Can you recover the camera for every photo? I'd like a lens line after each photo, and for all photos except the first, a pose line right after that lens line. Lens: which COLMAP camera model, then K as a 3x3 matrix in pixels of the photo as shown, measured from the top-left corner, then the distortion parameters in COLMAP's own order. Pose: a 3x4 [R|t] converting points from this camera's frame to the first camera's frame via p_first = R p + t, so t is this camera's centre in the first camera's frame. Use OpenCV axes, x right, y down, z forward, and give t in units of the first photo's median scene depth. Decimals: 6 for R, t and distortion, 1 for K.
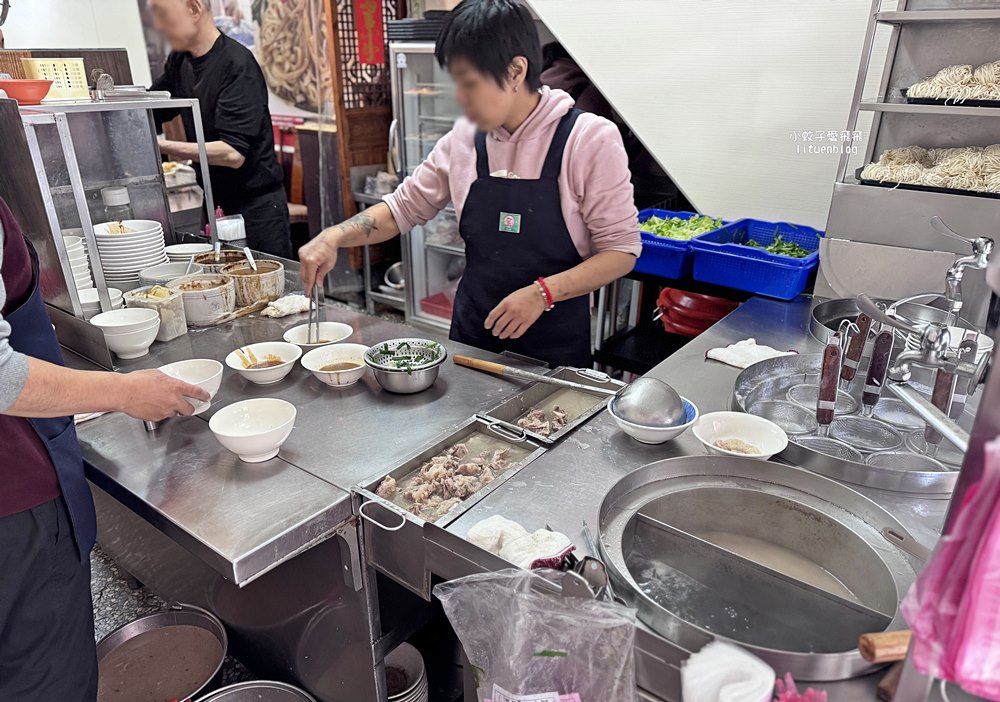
lens RADIAL K [[699.3, 0, 499.8], [0, 699.3, 352.7], [0, 0, 1]] dist [0.000128, -0.004542]
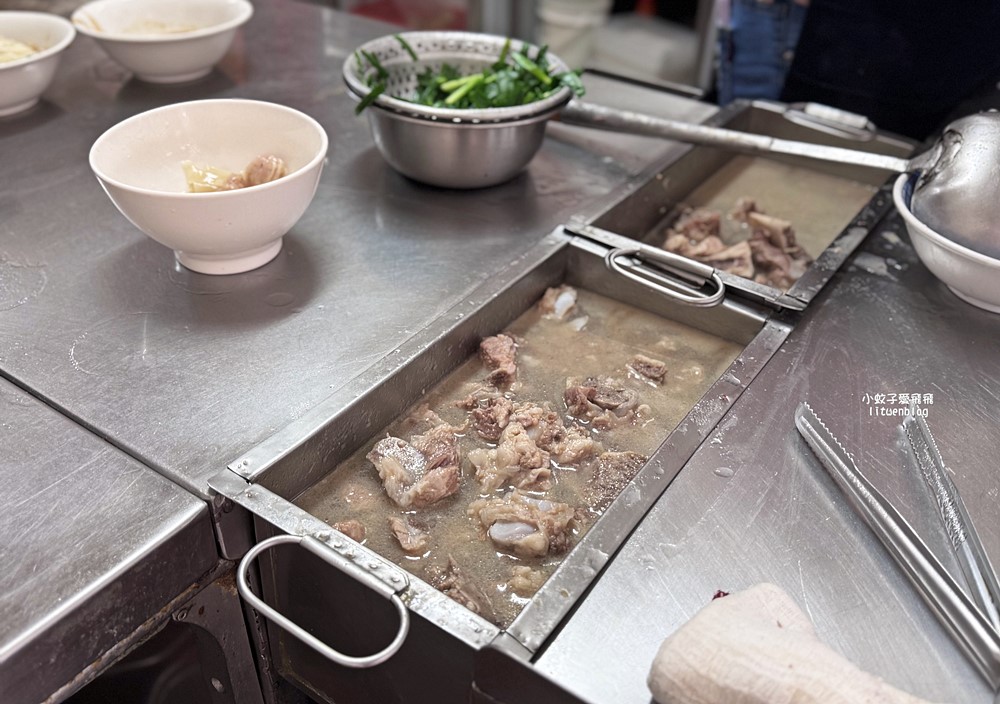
lens RADIAL K [[978.2, 0, 499.4], [0, 978.2, 352.6], [0, 0, 1]] dist [0.029893, 0.000000]
pose [[0.998859, -0.012854, 0.045988, -0.049891], [0.001899, 0.973021, 0.230709, 0.020021], [-0.047713, -0.230359, 0.971935, 0.278414]]
